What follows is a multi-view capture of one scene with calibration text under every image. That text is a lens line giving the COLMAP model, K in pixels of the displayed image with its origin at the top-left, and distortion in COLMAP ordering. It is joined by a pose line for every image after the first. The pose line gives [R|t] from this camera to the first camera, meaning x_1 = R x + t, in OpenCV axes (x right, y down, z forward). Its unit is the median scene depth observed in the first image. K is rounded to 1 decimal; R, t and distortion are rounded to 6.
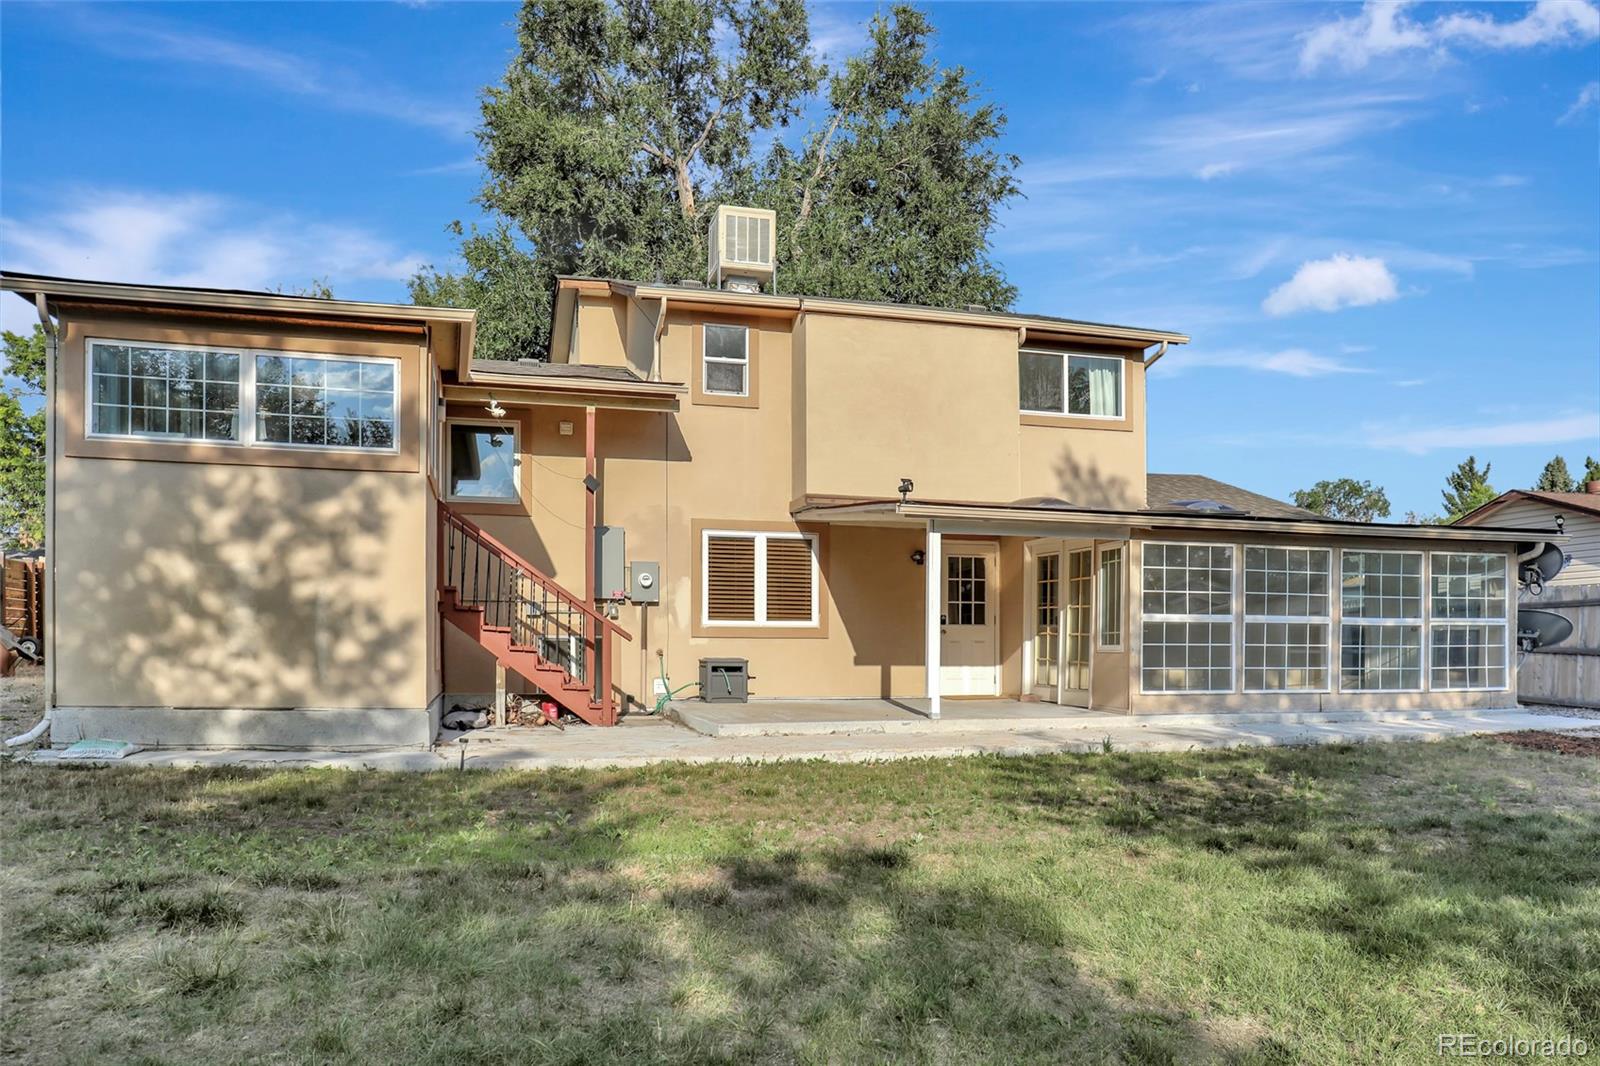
lens RADIAL K [[1161.3, 0, 793.8], [0, 1161.3, 529.8], [0, 0, 1]] dist [-0.052914, 0.064628]
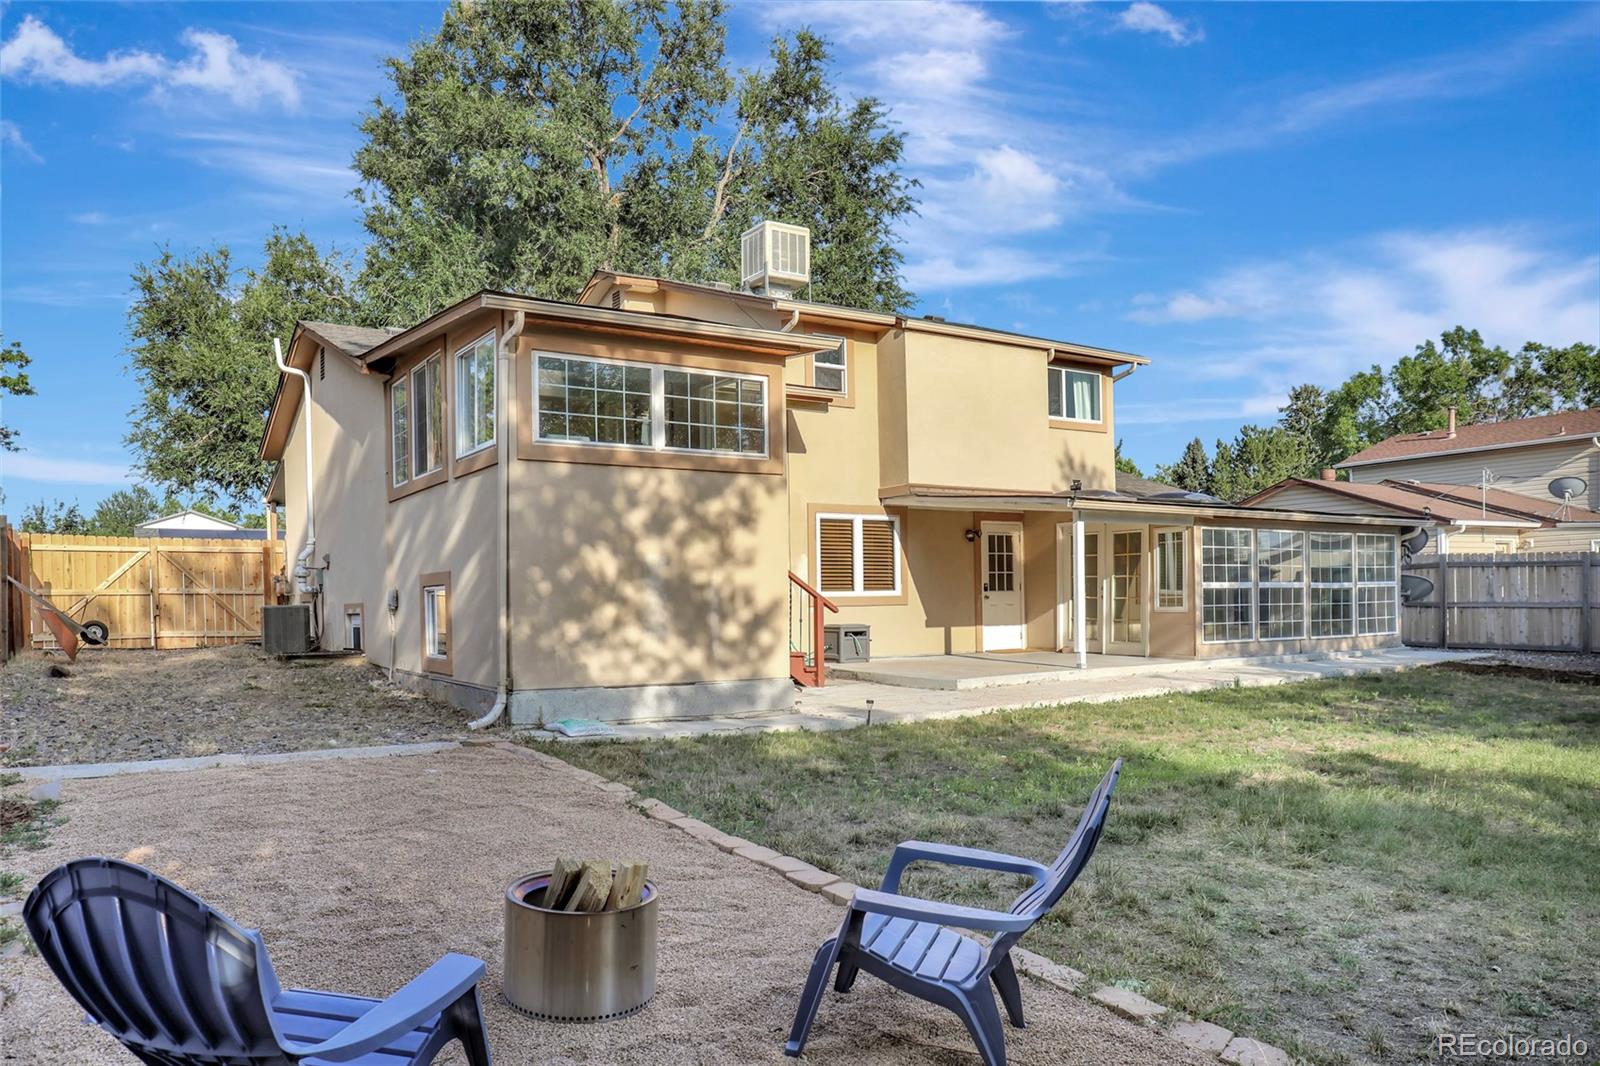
lens RADIAL K [[1114.5, 0, 798.0], [0, 1114.5, 484.4], [0, 0, 1]] dist [-0.041347, 0.118867]
pose [[0.953893, 0.011160, 0.299938, -0.485065], [-0.010493, 0.999938, -0.003836, -0.027211], [-0.299962, 0.000512, 0.953951, -0.055552]]
